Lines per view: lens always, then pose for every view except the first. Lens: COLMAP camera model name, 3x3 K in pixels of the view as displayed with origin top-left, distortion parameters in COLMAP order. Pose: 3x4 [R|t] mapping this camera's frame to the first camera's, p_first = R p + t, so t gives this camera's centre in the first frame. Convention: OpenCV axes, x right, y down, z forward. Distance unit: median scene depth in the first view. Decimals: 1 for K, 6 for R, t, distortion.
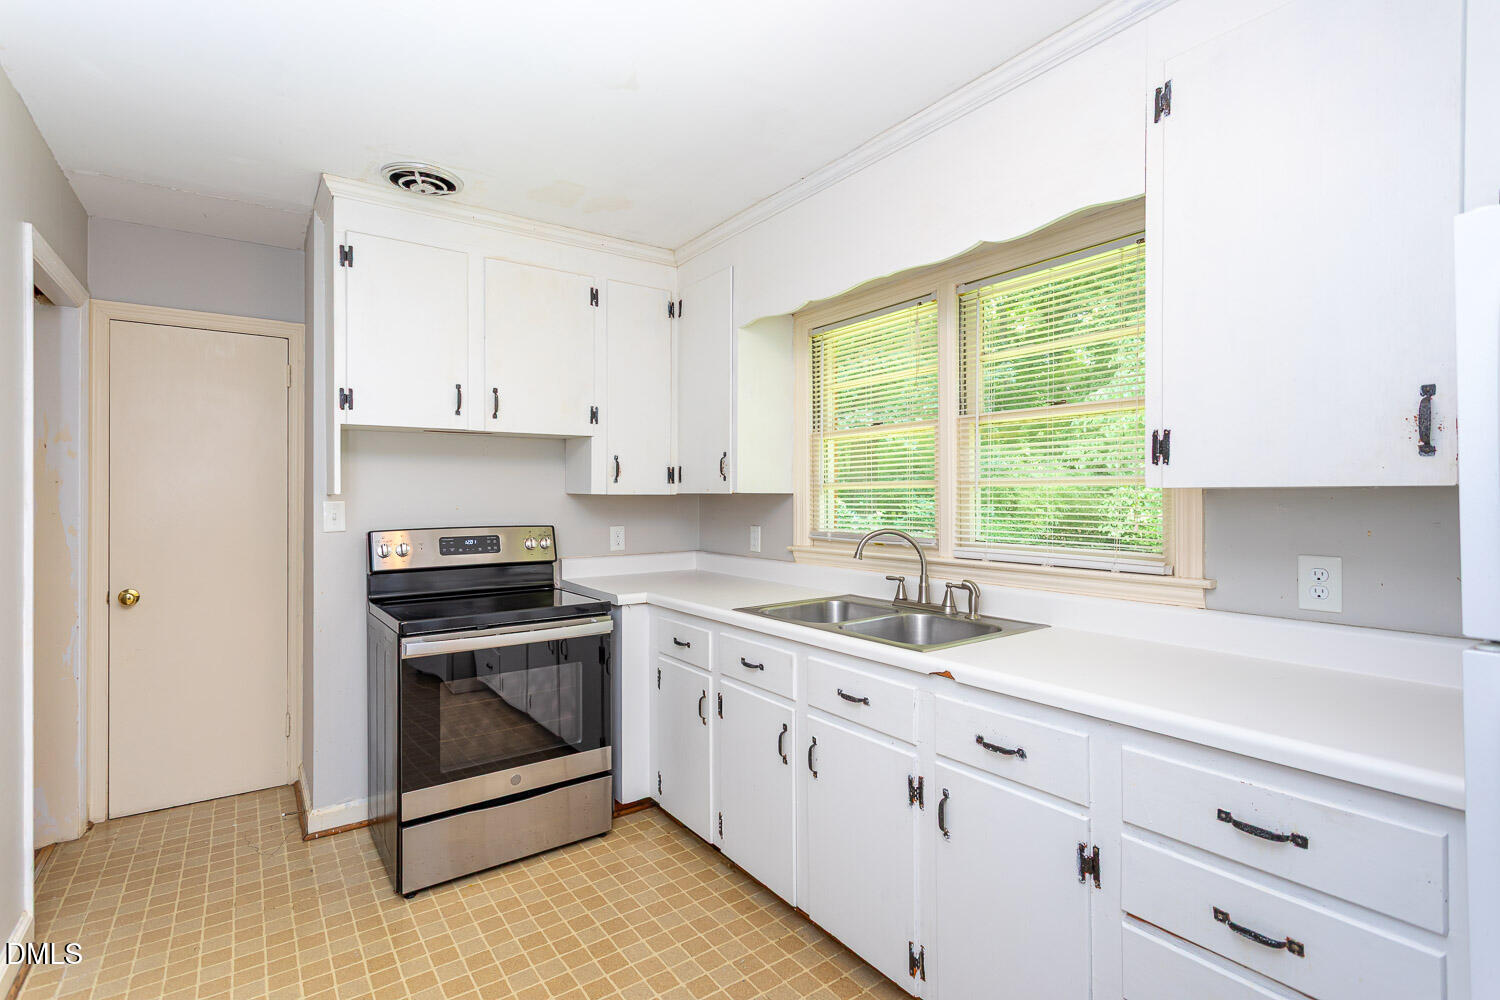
lens RADIAL K [[711.7, 0, 740.1], [0, 711.7, 493.5], [0, 0, 1]] dist [-0.000817, 0.000691]
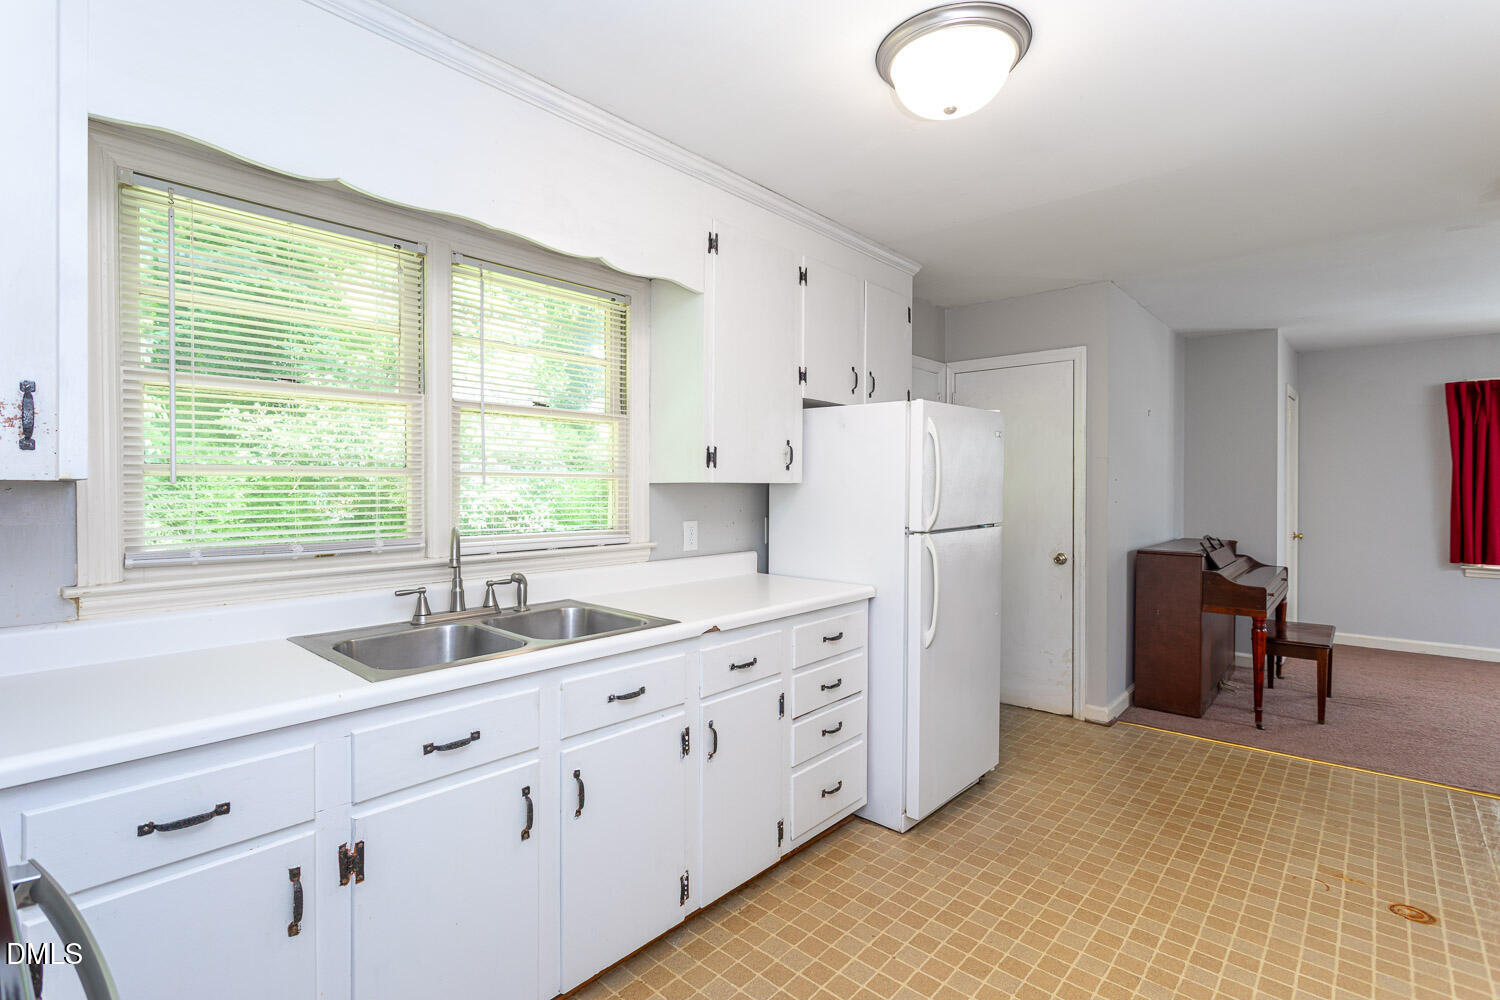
lens RADIAL K [[707.1, 0, 736.8], [0, 707.1, 496.5], [0, 0, 1]] dist [-0.000748, 0.000667]
pose [[-0.220882, -0.007451, 0.975272, -0.559368], [-0.001976, 0.999972, 0.007192, 0.006887], [-0.975299, -0.000339, -0.220890, 0.737817]]
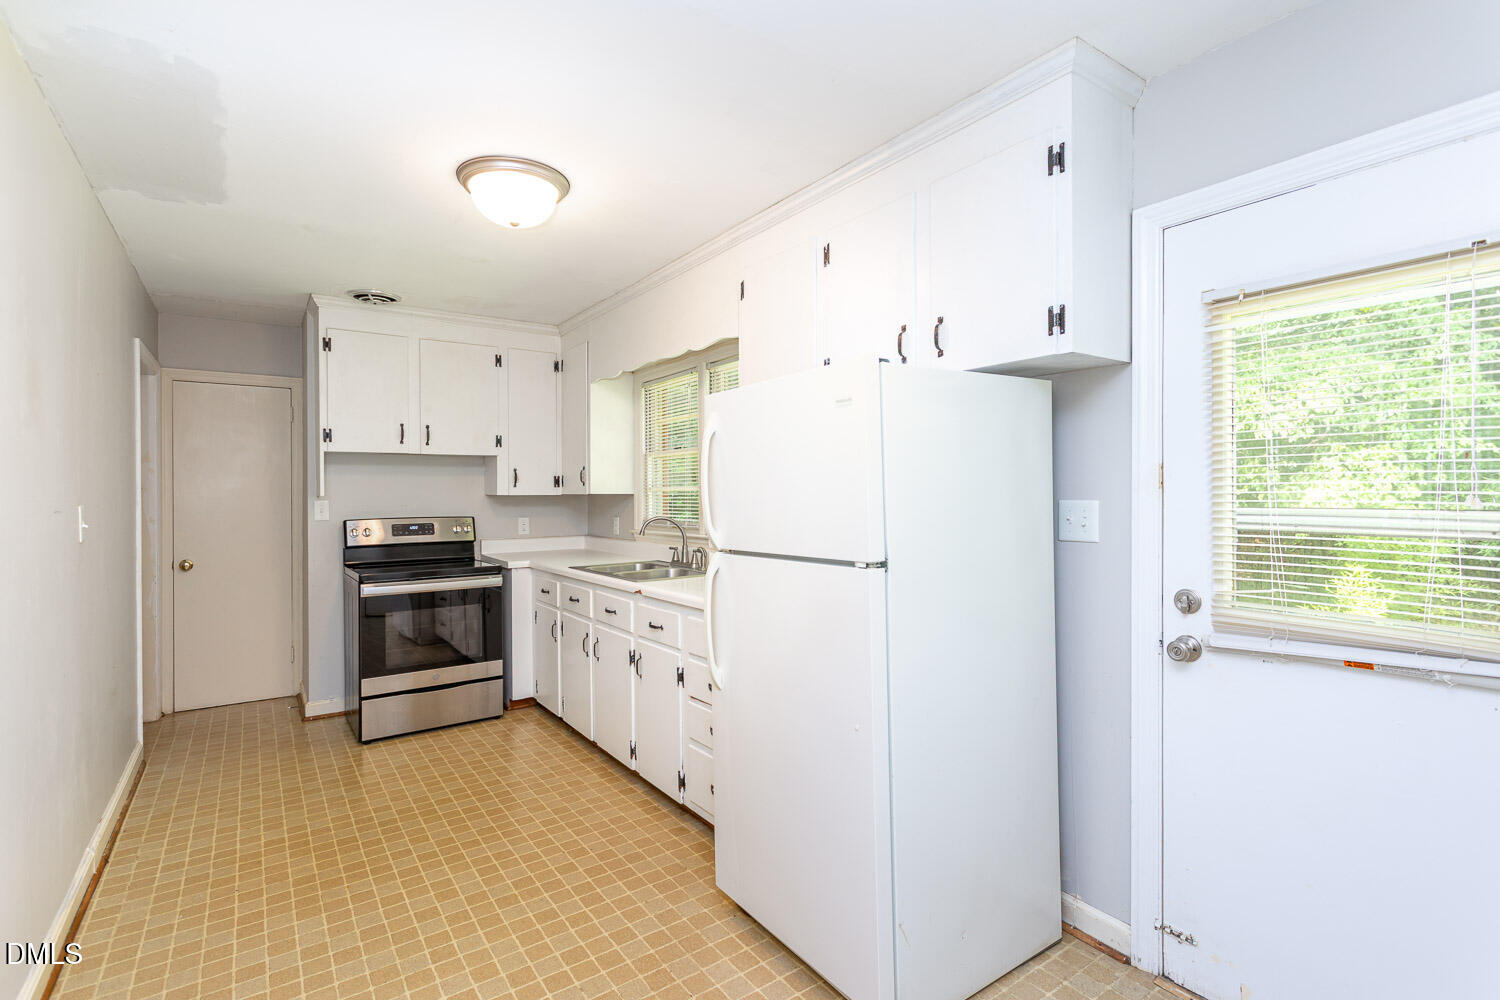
lens RADIAL K [[705.3, 0, 737.9], [0, 705.3, 493.8], [0, 0, 1]] dist [-0.000400, 0.000762]
pose [[0.999971, -0.004086, -0.006433, 0.335478], [0.004107, 0.999986, 0.003314, -0.004992], [0.006419, -0.003341, 0.999974, -0.511066]]
